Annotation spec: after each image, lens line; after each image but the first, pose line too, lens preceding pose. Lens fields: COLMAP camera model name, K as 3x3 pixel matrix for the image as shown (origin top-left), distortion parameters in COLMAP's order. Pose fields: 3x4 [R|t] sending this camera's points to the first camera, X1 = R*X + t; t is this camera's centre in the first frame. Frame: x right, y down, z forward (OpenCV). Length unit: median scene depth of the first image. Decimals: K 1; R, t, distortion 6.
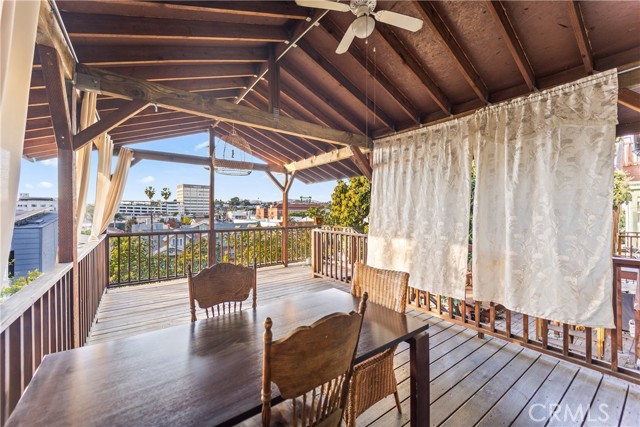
lens RADIAL K [[258.0, 0, 320.0], [0, 258.0, 213.5], [0, 0, 1]] dist [0.000332, -0.000008]
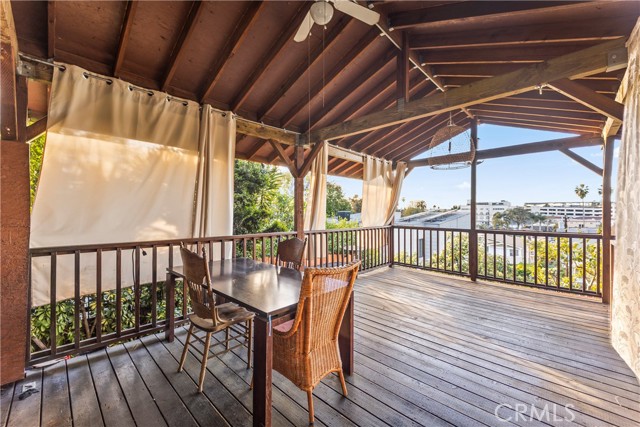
lens RADIAL K [[258.0, 0, 320.0], [0, 258.0, 213.5], [0, 0, 1]] dist [0.000332, -0.000008]
pose [[0.173171, 0.002955, -0.984887, 0.400156], [-0.012863, 0.999917, 0.000739, 0.013170], [0.984808, 0.012540, 0.173195, 0.302230]]
